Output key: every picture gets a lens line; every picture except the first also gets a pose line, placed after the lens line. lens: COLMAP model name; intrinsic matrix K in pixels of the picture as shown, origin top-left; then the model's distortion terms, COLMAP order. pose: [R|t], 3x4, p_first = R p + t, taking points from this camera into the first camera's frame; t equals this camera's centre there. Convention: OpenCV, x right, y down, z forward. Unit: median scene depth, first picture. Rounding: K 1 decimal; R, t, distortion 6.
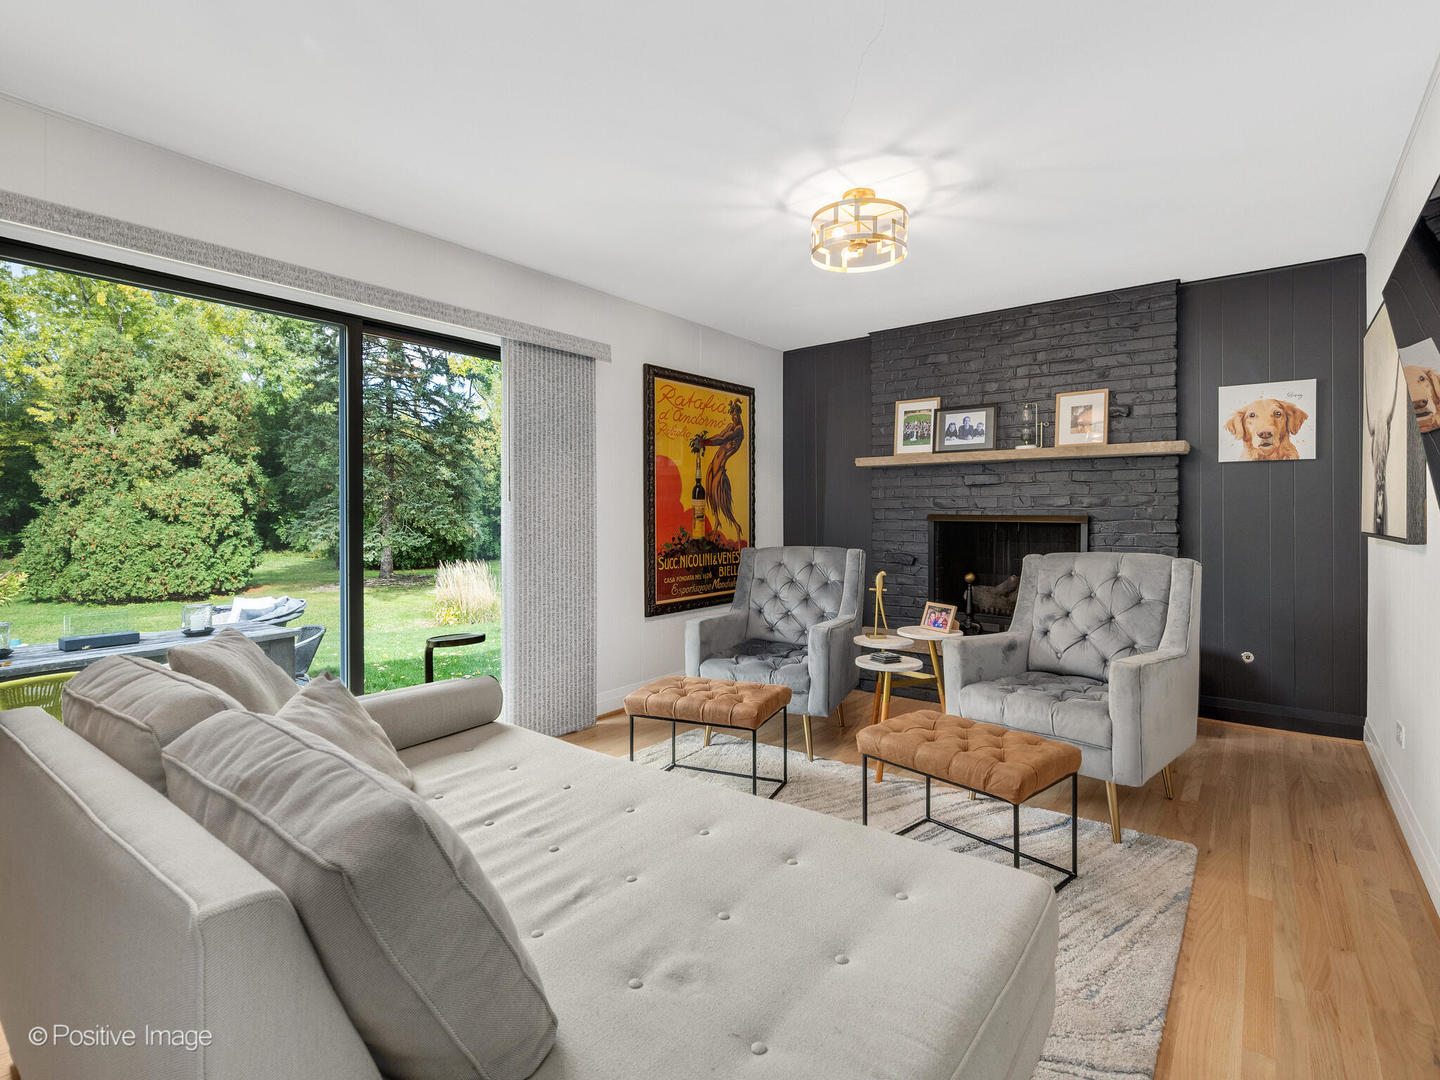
lens RADIAL K [[718.7, 0, 716.6], [0, 718.7, 512.5], [0, 0, 1]] dist [-0.002115, 0.000432]
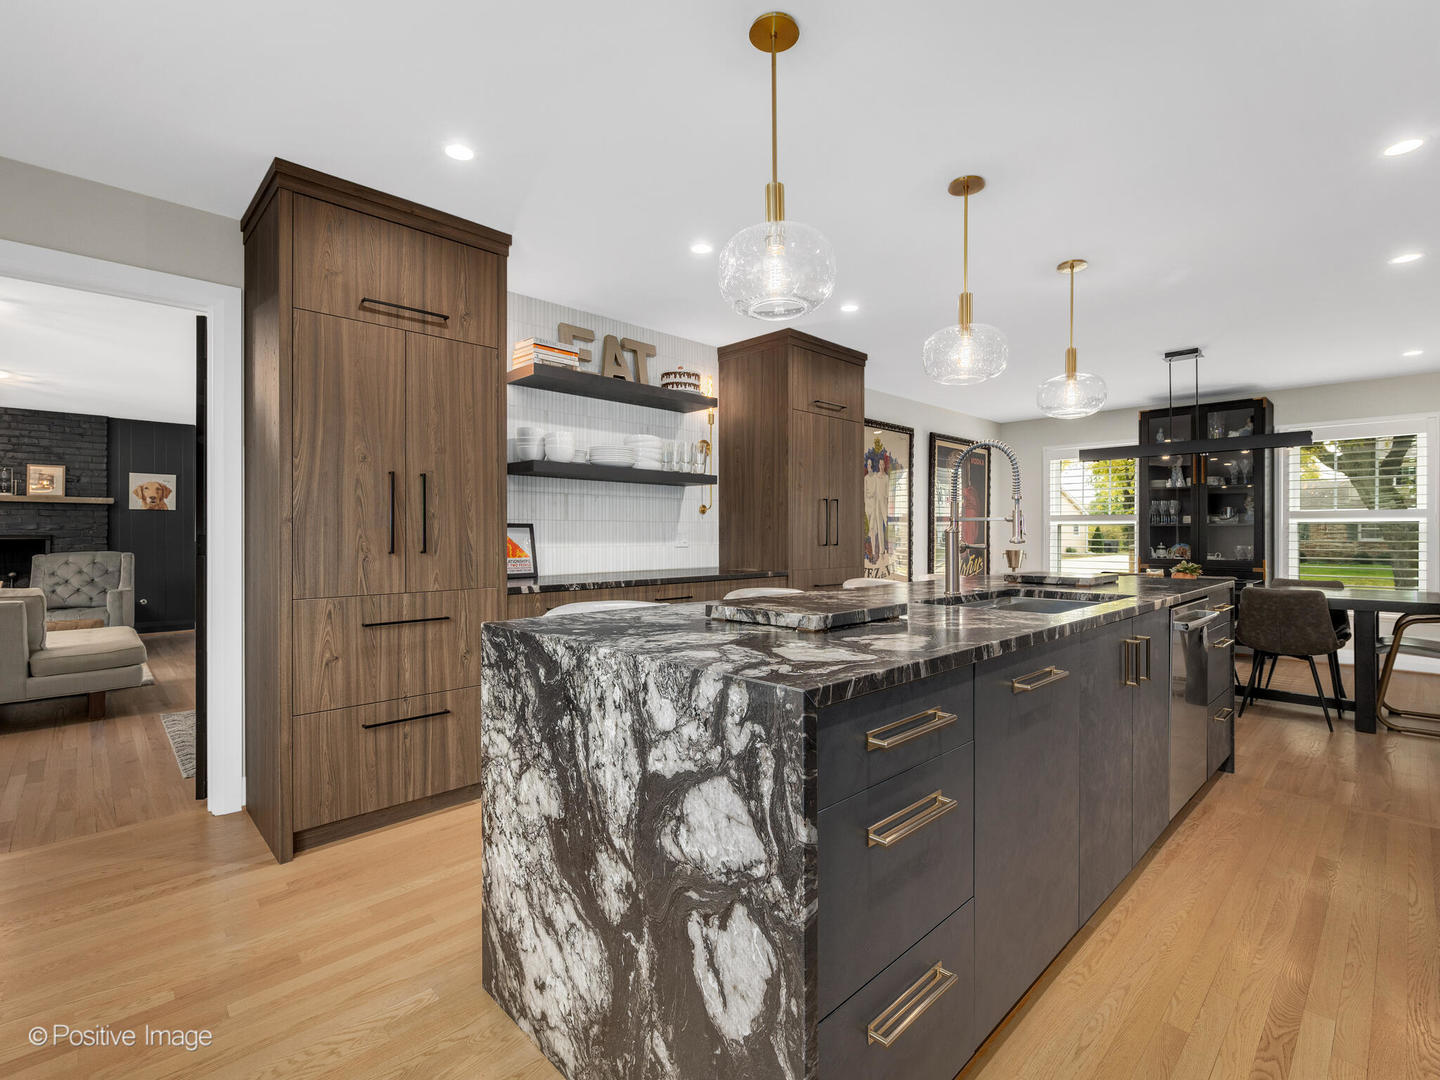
lens RADIAL K [[667.9, 0, 721.6], [0, 667.9, 536.8], [0, 0, 1]] dist [-0.004476, -0.000082]
pose [[0.144861, 0.000927, 0.989452, -0.927255], [0.000140, 1.000000, -0.000957, 0.010832], [-0.989452, 0.000277, 0.144861, -0.940772]]
